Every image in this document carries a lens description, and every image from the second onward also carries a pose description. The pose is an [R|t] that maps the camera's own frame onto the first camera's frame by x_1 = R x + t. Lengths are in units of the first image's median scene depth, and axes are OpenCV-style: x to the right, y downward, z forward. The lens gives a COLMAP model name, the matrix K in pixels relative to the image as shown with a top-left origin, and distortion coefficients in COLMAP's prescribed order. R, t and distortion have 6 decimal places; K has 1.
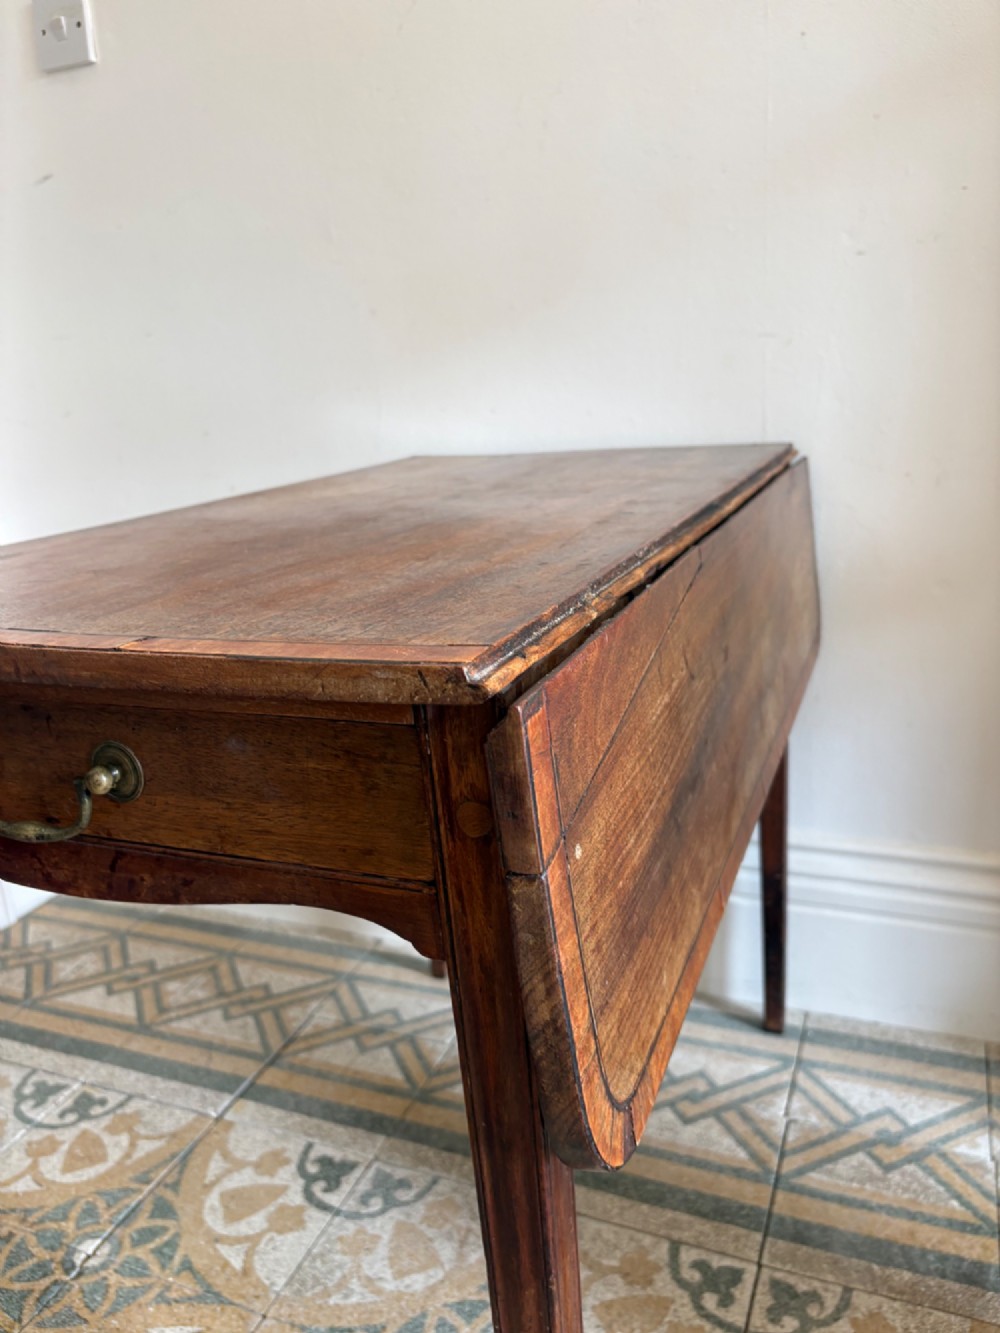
lens RADIAL K [[1023.5, 0, 498.7], [0, 1023.5, 665.9], [0, 0, 1]] dist [0.031269, -0.043972]
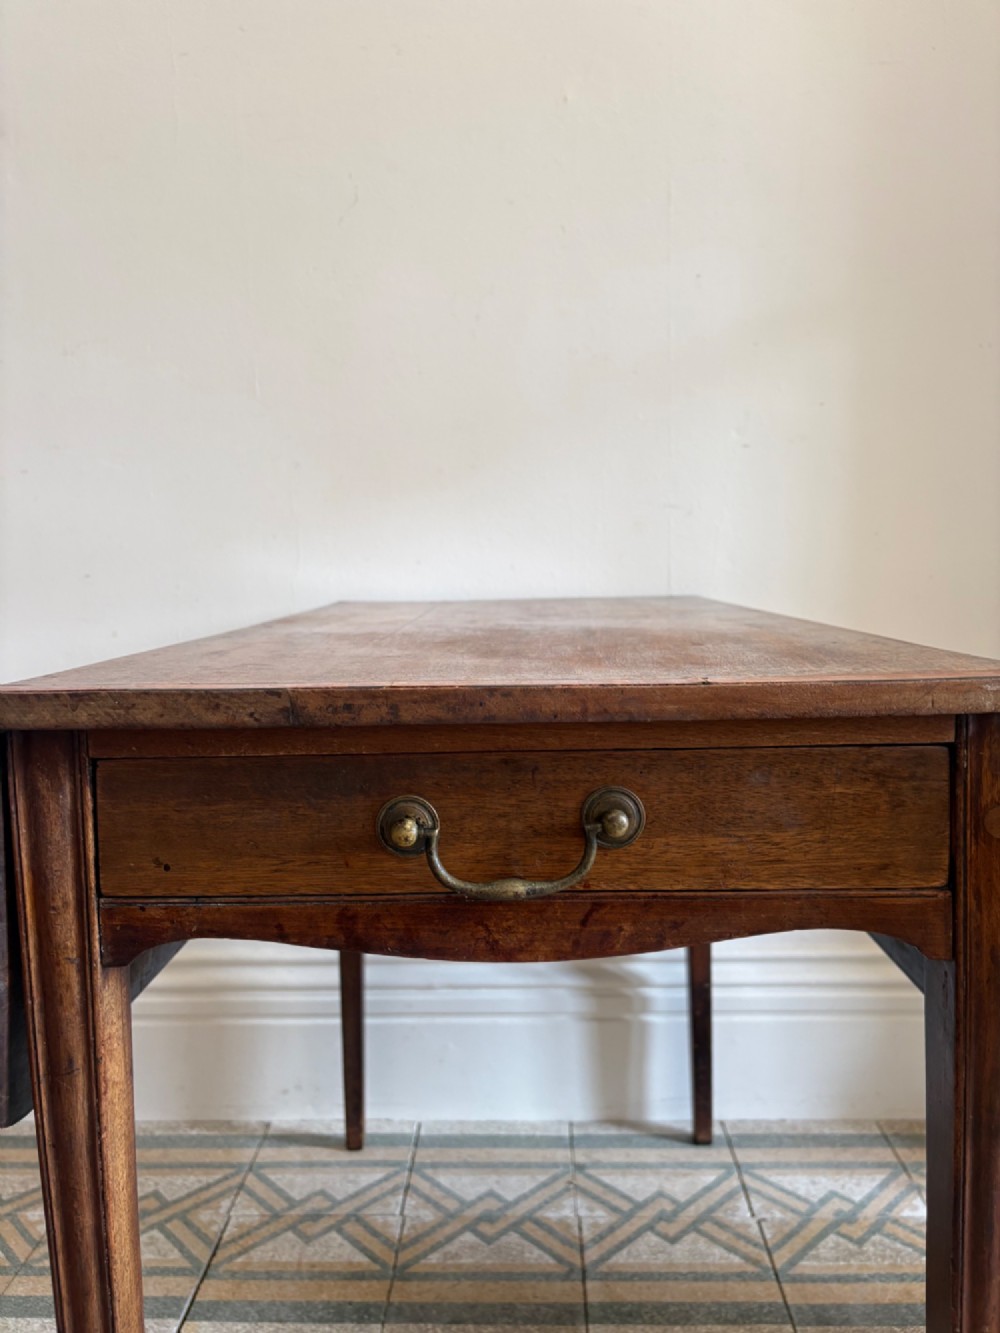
lens RADIAL K [[1006.9, 0, 496.2], [0, 1006.9, 660.7], [0, 0, 1]] dist [0.027779, -0.036959]
pose [[0.933653, 0.011393, 0.357999, -0.350135], [0.057415, 0.981809, -0.180983, 0.051504], [-0.353548, 0.189530, 0.916014, 0.035434]]
